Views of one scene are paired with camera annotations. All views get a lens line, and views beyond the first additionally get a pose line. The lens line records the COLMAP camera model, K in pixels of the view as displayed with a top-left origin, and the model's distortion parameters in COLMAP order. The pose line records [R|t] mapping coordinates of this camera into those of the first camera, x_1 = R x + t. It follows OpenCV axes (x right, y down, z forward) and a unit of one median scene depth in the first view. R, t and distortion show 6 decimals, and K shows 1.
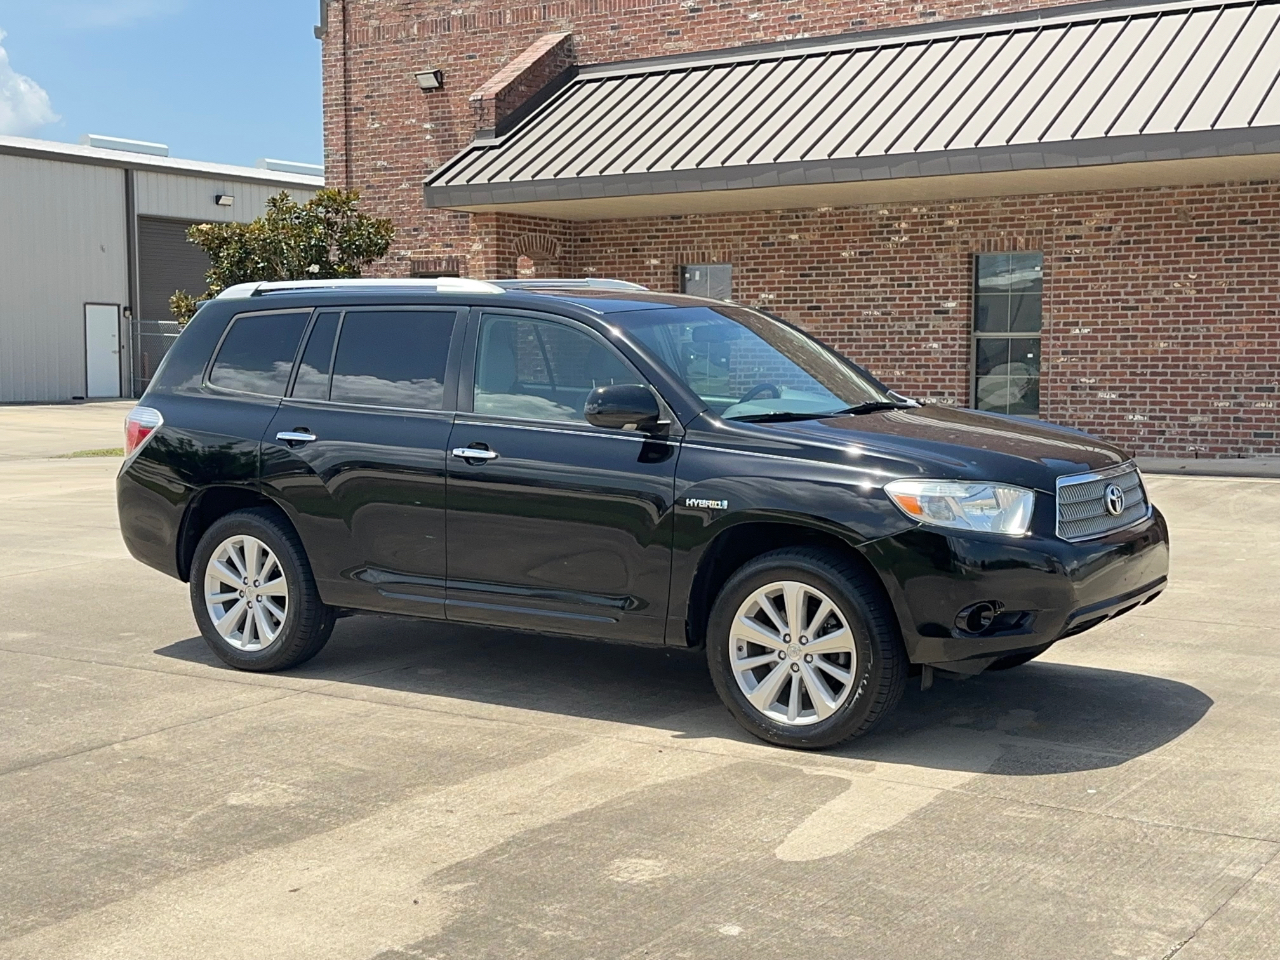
lens RADIAL K [[1748.6, 0, 639.9], [0, 1748.6, 482.5], [0, 0, 1]] dist [0.180007, -0.324899]
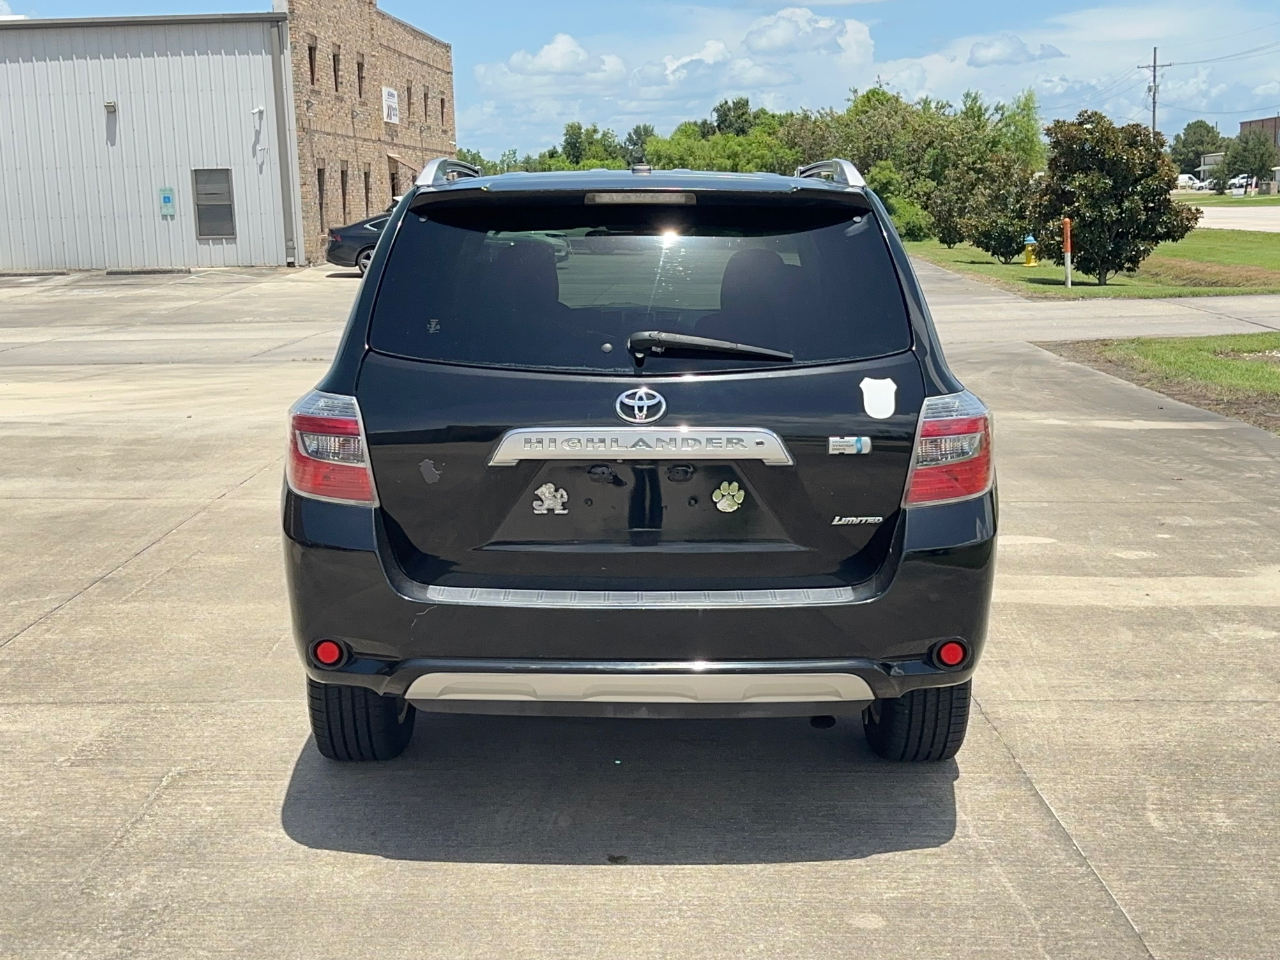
lens RADIAL K [[1761.1, 0, 640.4], [0, 1761.1, 484.4], [0, 0, 1]] dist [0.174788, -0.292235]
pose [[-0.558236, -0.114267, 0.821776, -0.279276], [0.088632, 0.976590, 0.196002, -0.053371], [-0.824934, 0.182251, -0.535040, 0.572209]]
